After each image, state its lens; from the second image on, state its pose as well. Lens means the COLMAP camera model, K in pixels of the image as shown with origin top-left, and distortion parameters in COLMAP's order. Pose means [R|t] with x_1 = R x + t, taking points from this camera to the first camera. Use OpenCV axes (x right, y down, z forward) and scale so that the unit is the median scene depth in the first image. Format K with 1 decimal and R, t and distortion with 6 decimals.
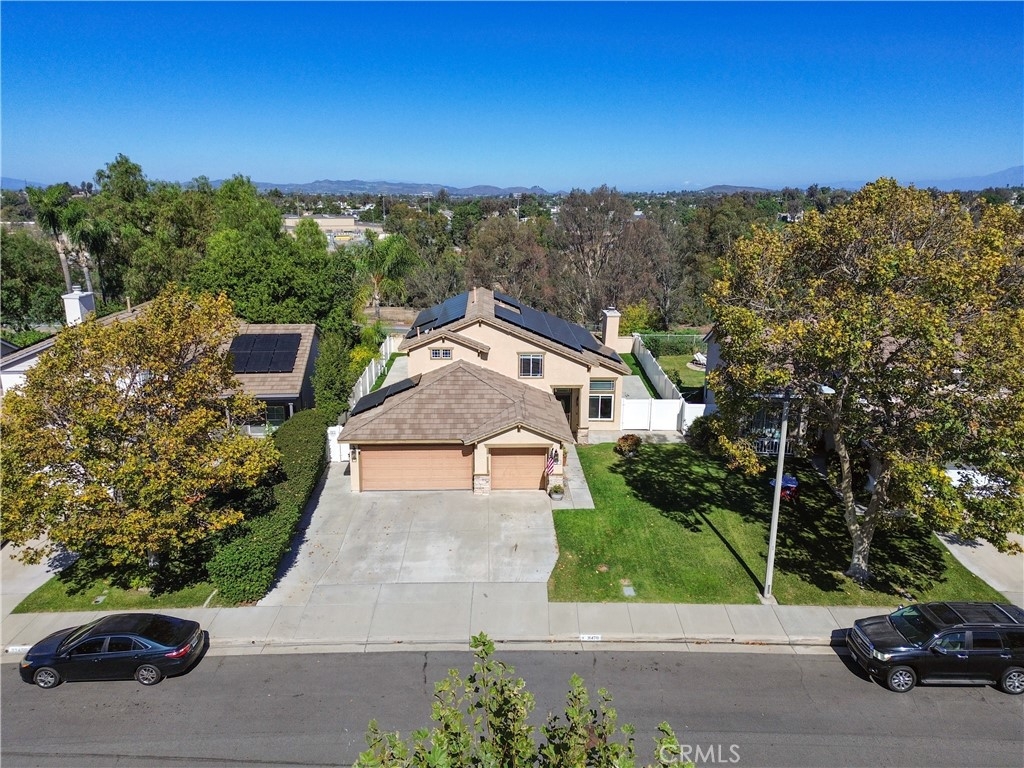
lens RADIAL K [[722.8, 0, 509.2], [0, 722.8, 382.6], [0, 0, 1]] dist [0.072262, -0.000390]
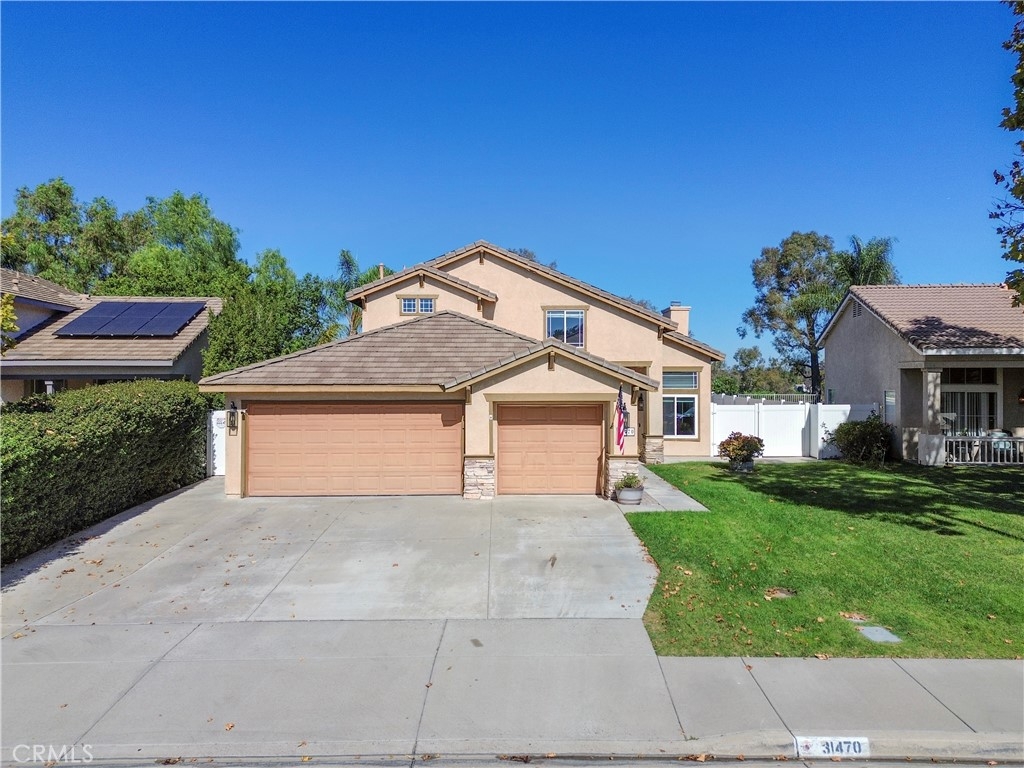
lens RADIAL K [[723.4, 0, 512.0], [0, 723.4, 384.0], [0, 0, 1]] dist [0.041008, -0.002630]
pose [[0.999858, -0.007898, -0.014871, -0.006972], [0.003934, 0.968313, -0.249709, 0.206052], [0.016372, 0.249615, 0.968207, 0.496222]]
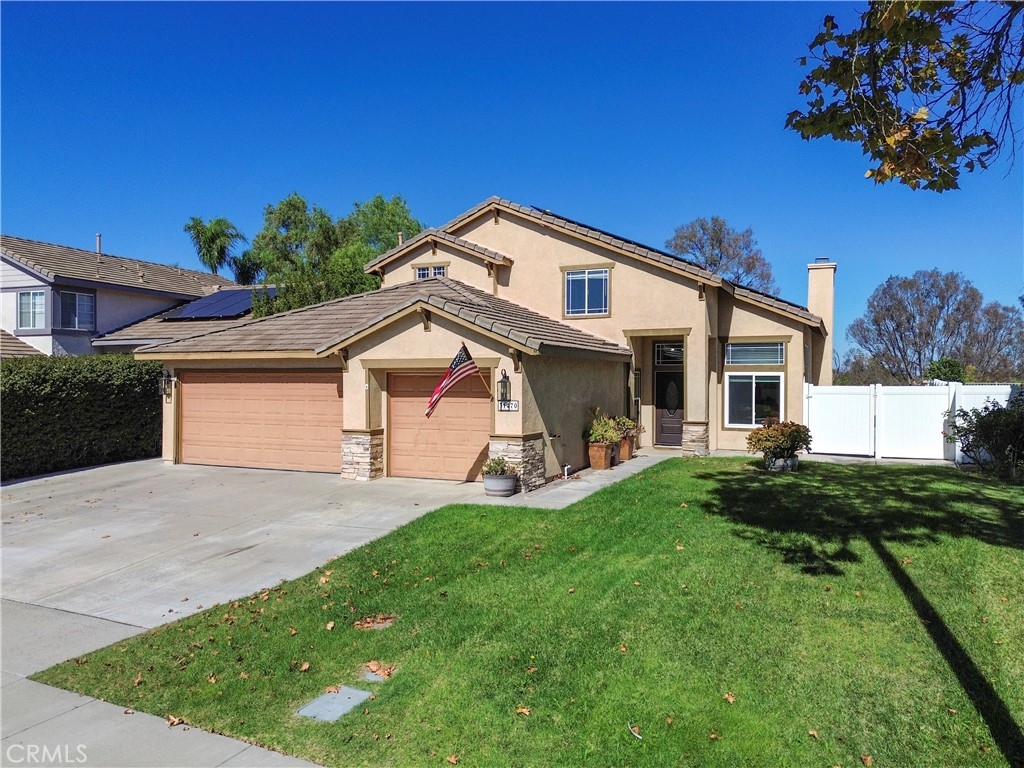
lens RADIAL K [[723.4, 0, 512.0], [0, 723.4, 384.0], [0, 0, 1]] dist [0.041008, -0.002630]
pose [[0.895486, -0.003274, -0.445078, 0.250355], [-0.107638, 0.968698, -0.223692, 0.189791], [0.431879, 0.248220, 0.867103, 0.648248]]
